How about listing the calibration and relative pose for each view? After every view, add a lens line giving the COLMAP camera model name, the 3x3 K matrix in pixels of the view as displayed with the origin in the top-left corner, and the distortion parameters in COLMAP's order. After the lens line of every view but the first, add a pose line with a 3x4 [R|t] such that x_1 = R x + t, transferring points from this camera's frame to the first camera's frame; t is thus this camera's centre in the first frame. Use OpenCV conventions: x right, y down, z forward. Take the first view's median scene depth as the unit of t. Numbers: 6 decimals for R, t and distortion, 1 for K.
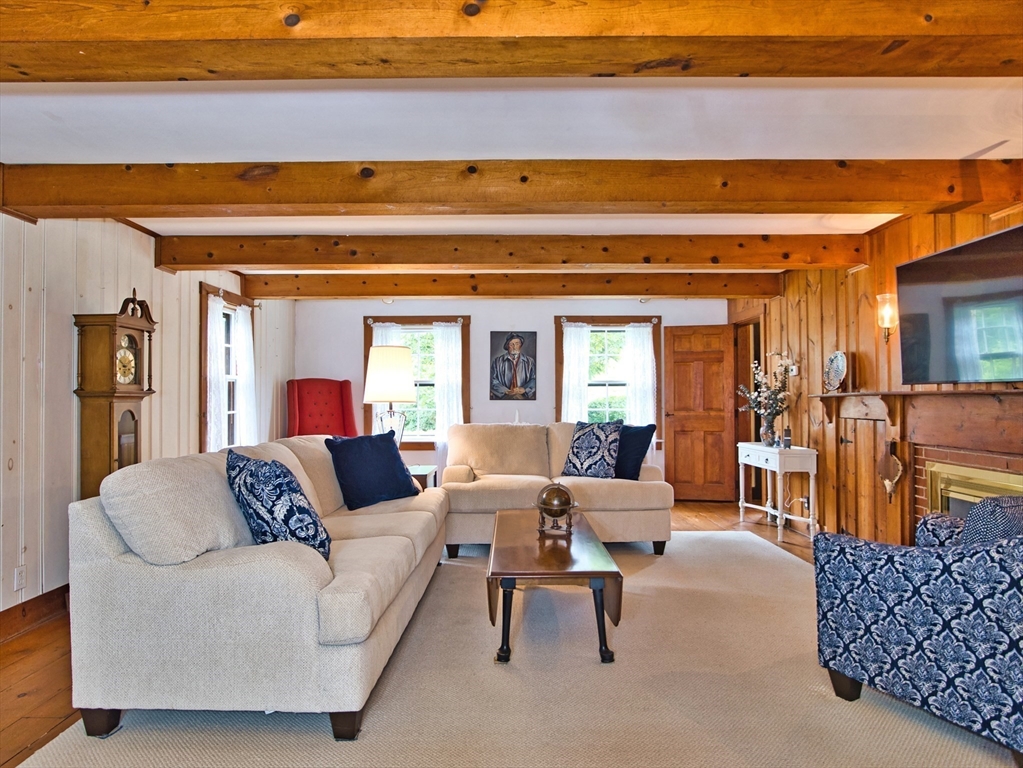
lens RADIAL K [[602.5, 0, 524.3], [0, 602.5, 386.6], [0, 0, 1]] dist [-0.043879, 0.028657]
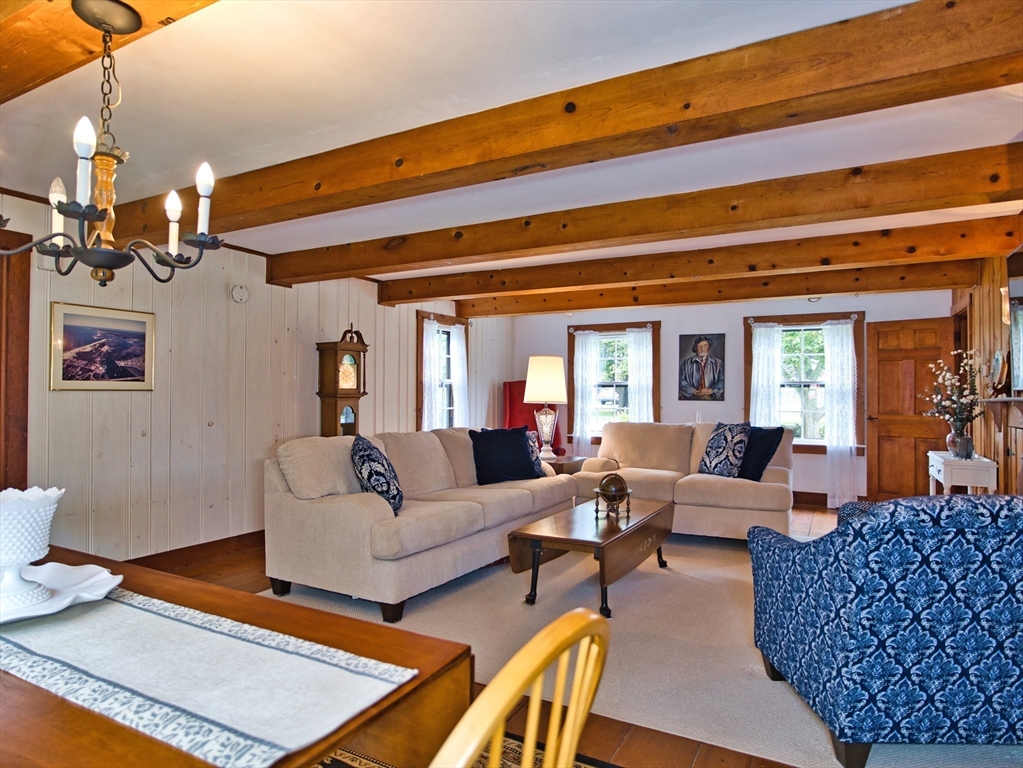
lens RADIAL K [[602.5, 0, 524.3], [0, 602.5, 386.6], [0, 0, 1]] dist [-0.043879, 0.028657]
pose [[0.888778, -0.000091, -0.458339, 0.270209], [0.001989, 0.999991, 0.003660, -0.008913], [0.458334, -0.004165, 0.888770, -0.081254]]
